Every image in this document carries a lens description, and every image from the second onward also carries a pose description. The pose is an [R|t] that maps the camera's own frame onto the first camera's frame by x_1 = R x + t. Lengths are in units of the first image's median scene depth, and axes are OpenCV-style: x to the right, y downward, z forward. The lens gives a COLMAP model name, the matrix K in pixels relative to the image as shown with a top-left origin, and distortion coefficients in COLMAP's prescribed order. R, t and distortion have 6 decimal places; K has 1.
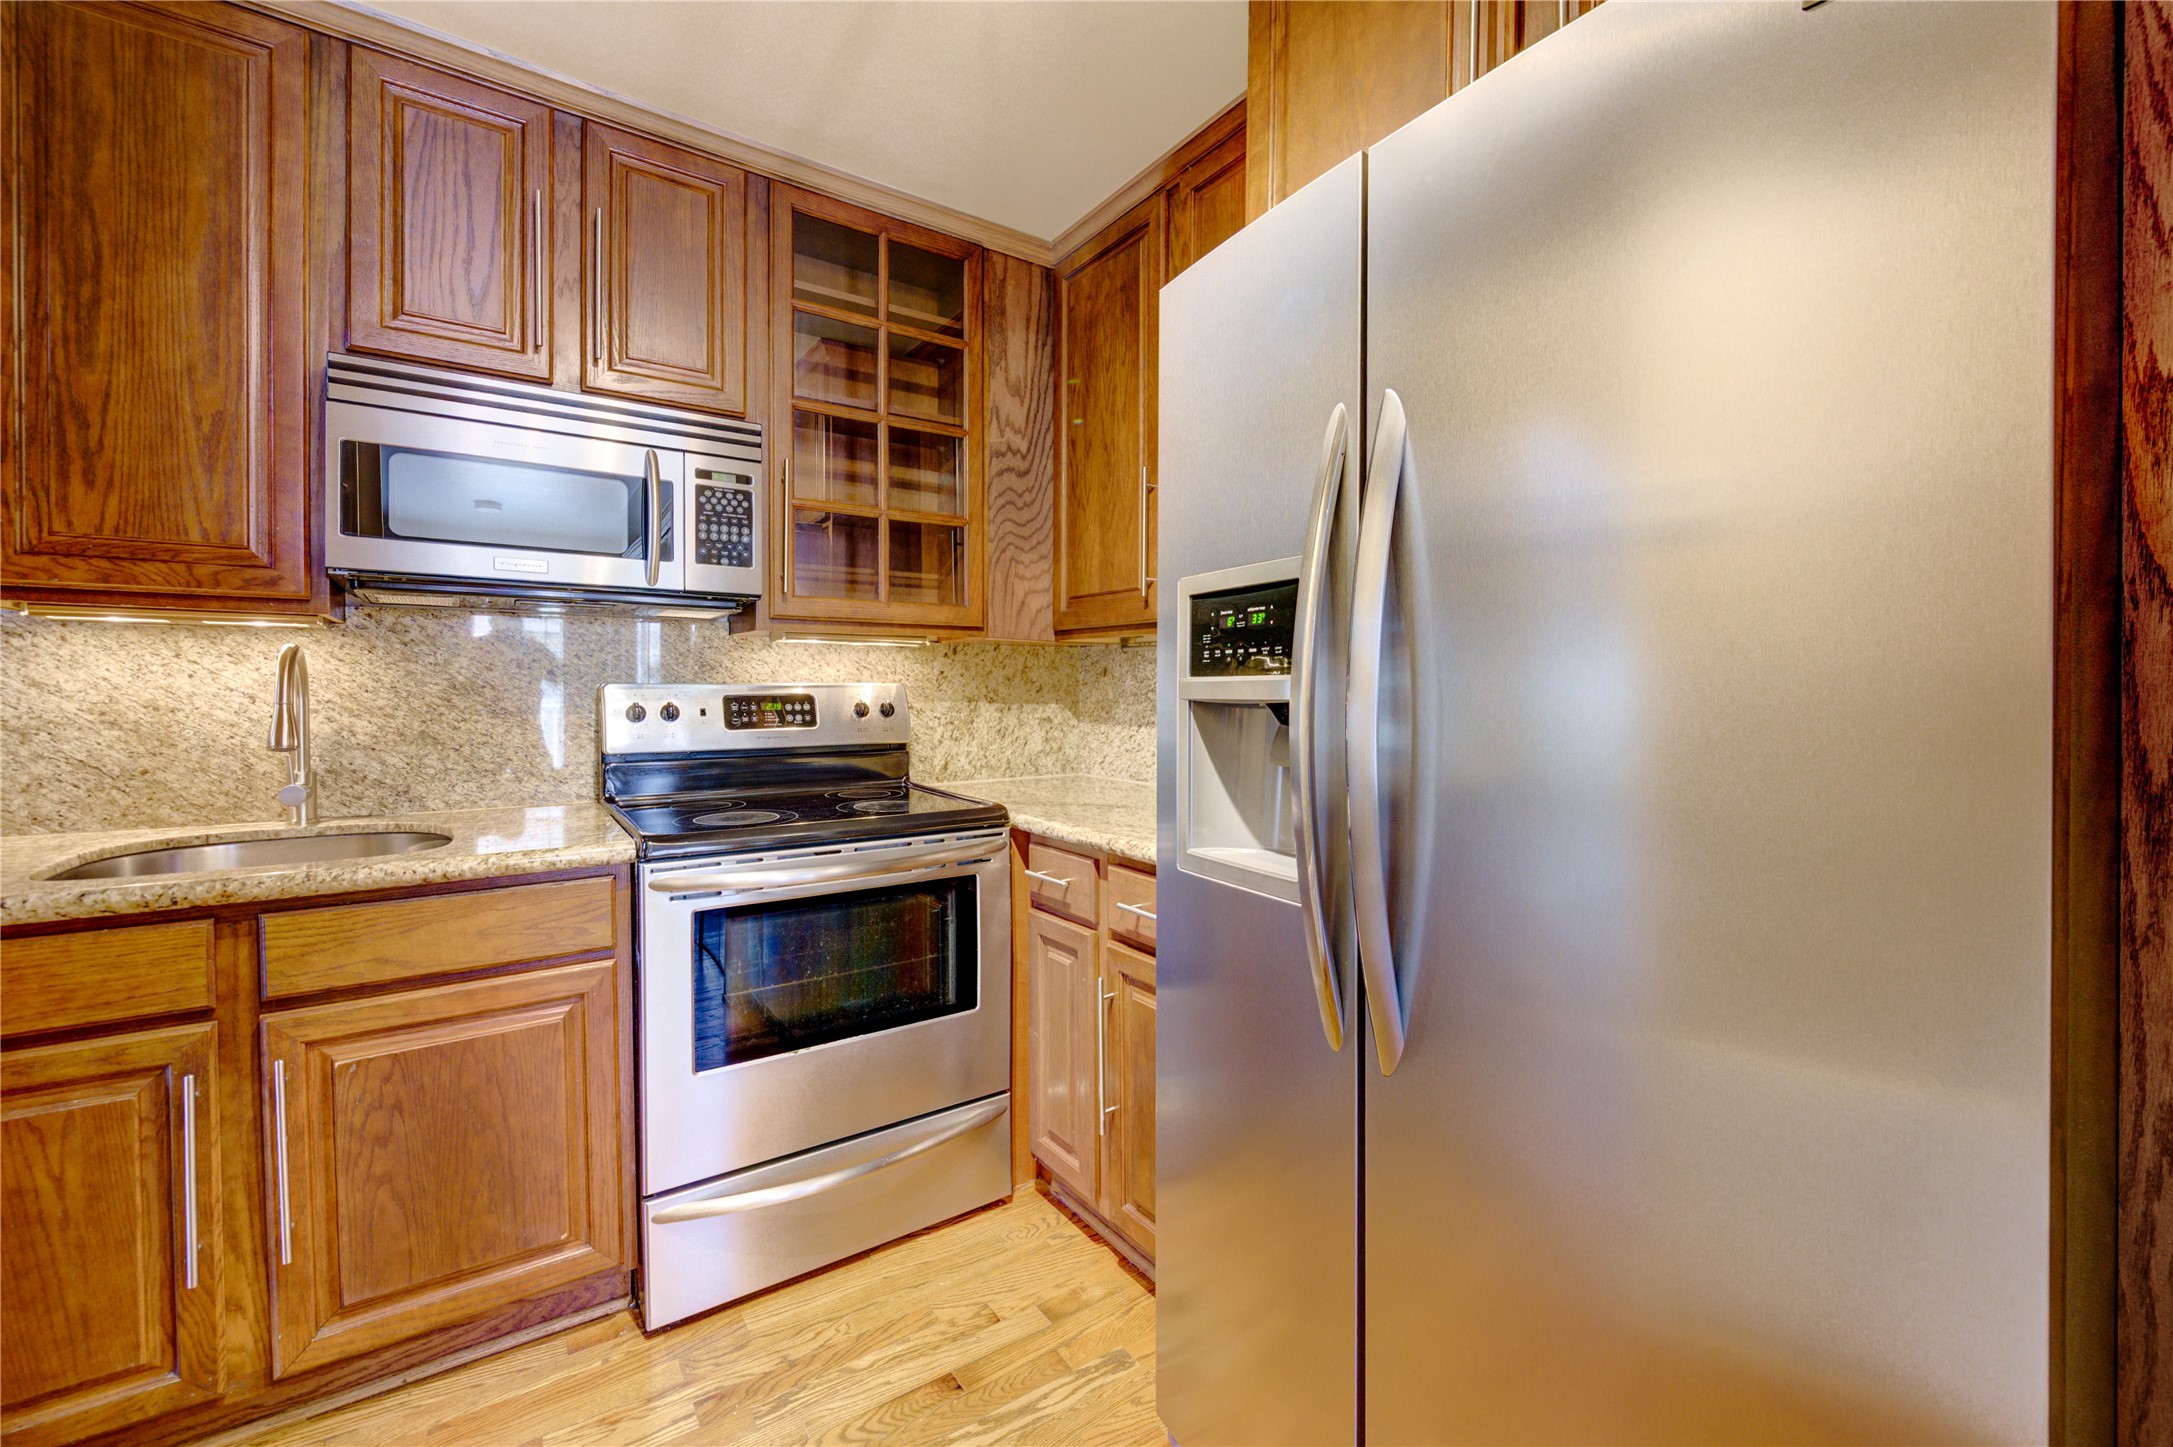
lens RADIAL K [[904.2, 0, 1093.5], [0, 904.2, 707.8], [0, 0, 1]] dist [-0.009713, -0.000072]
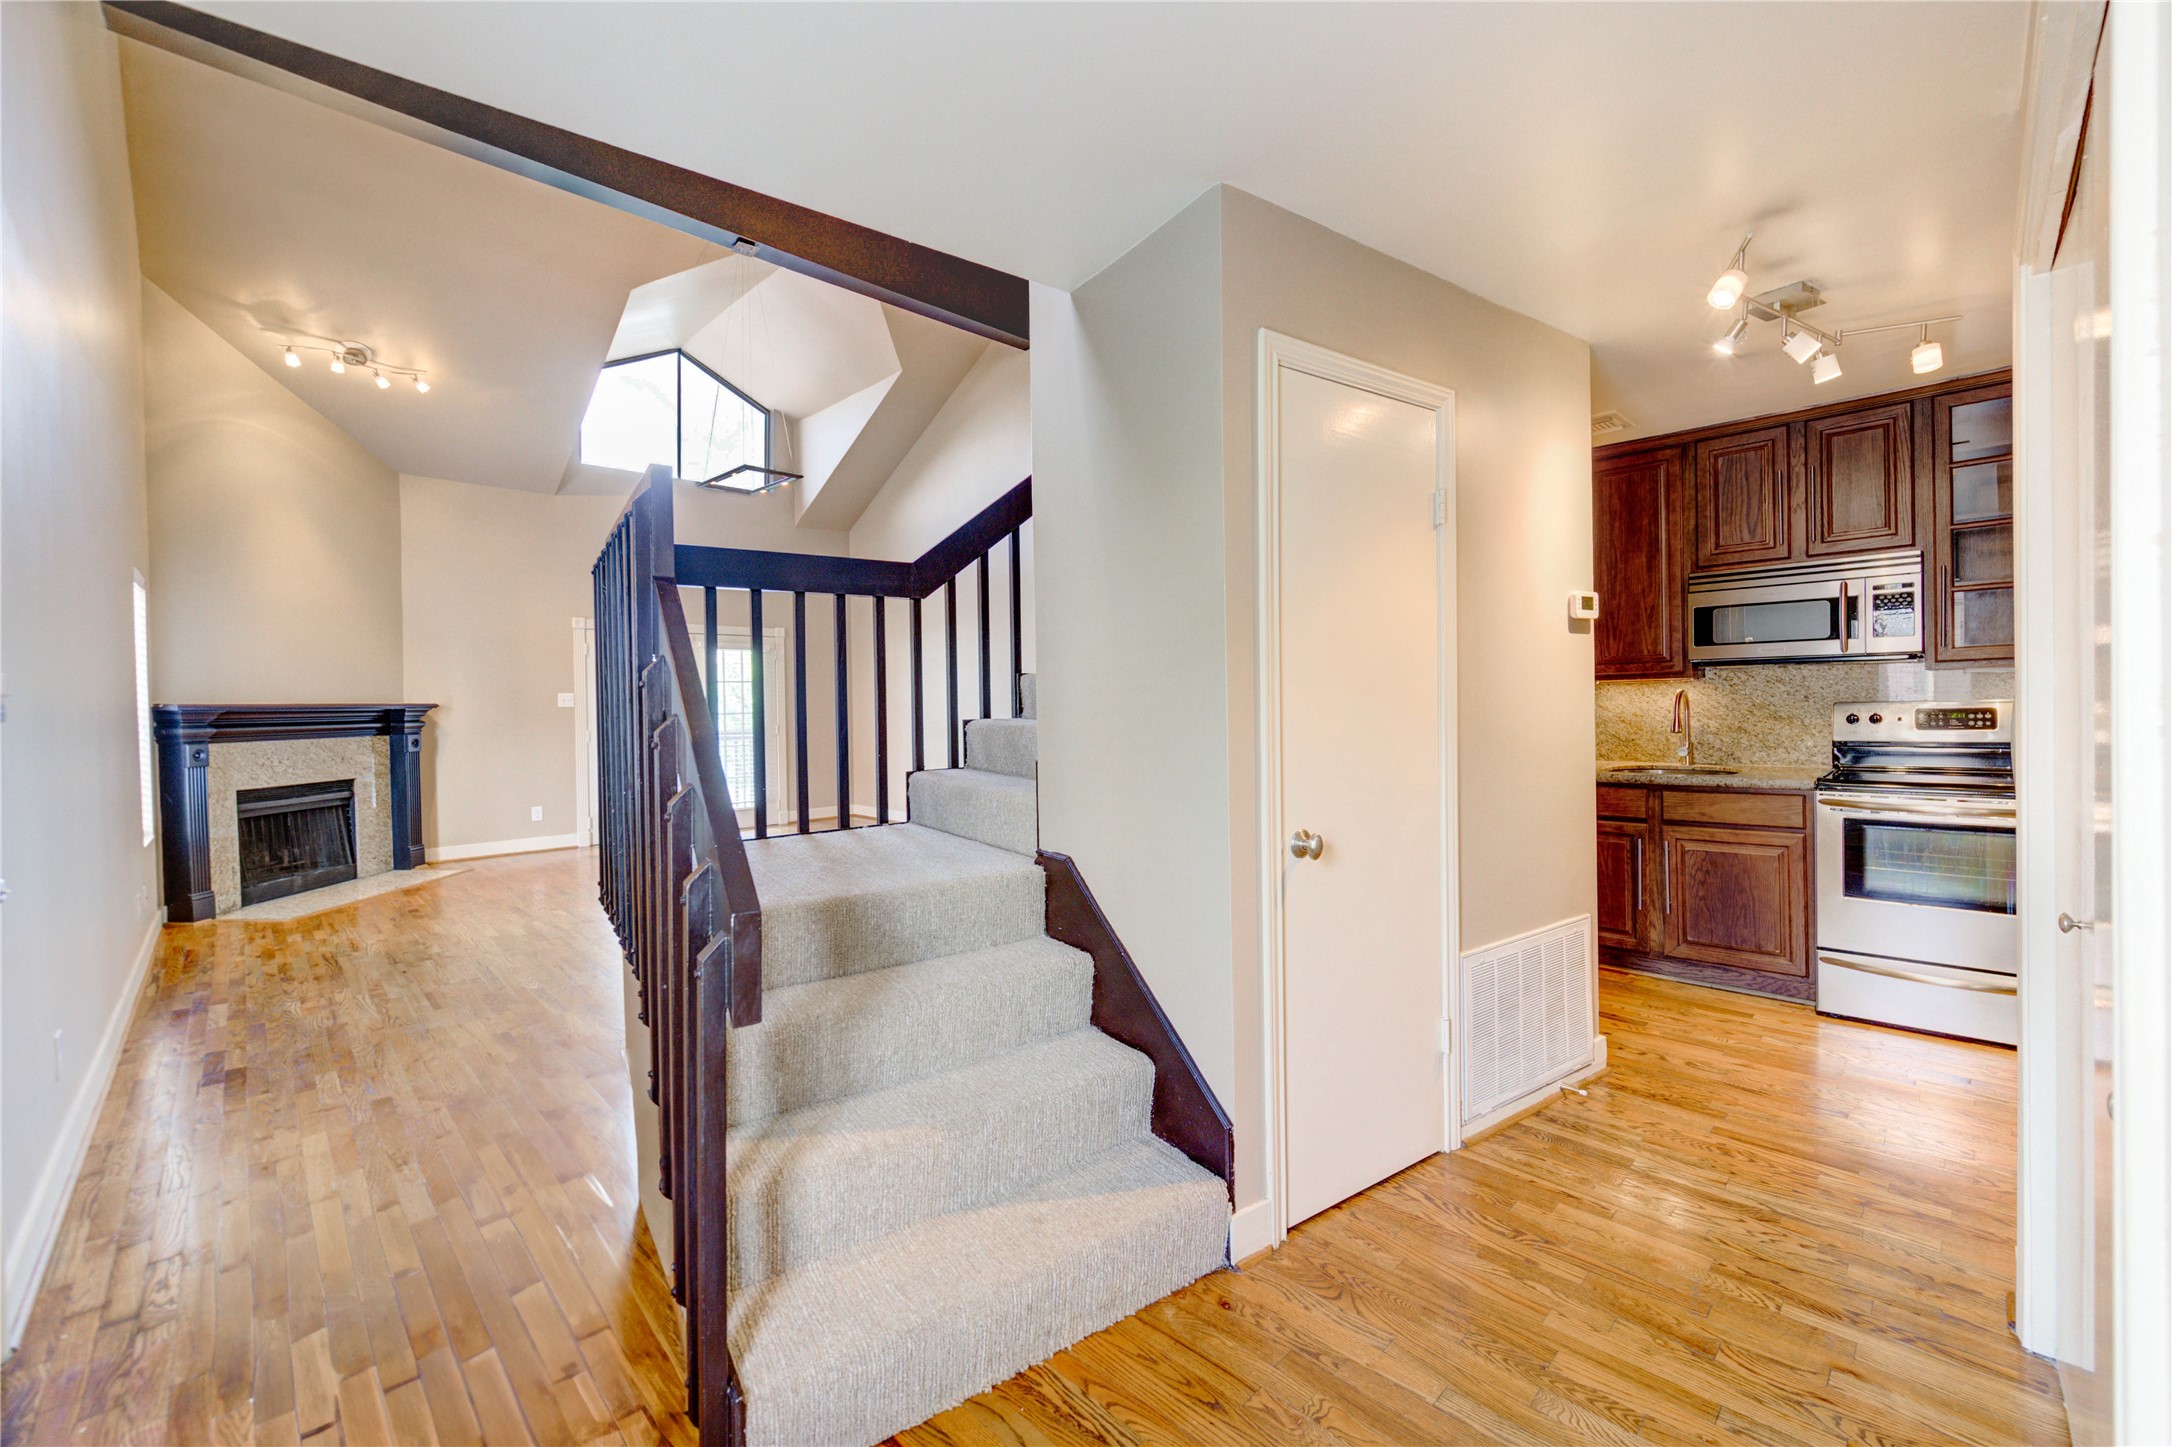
lens RADIAL K [[903.8, 0, 1093.0], [0, 903.8, 707.8], [0, 0, 1]] dist [-0.009713, -0.000072]
pose [[0.200330, 0.003766, -0.979721, 1.249449], [0.004602, 0.999978, 0.004784, -0.042631], [0.979718, -0.005467, 0.200308, -1.112279]]
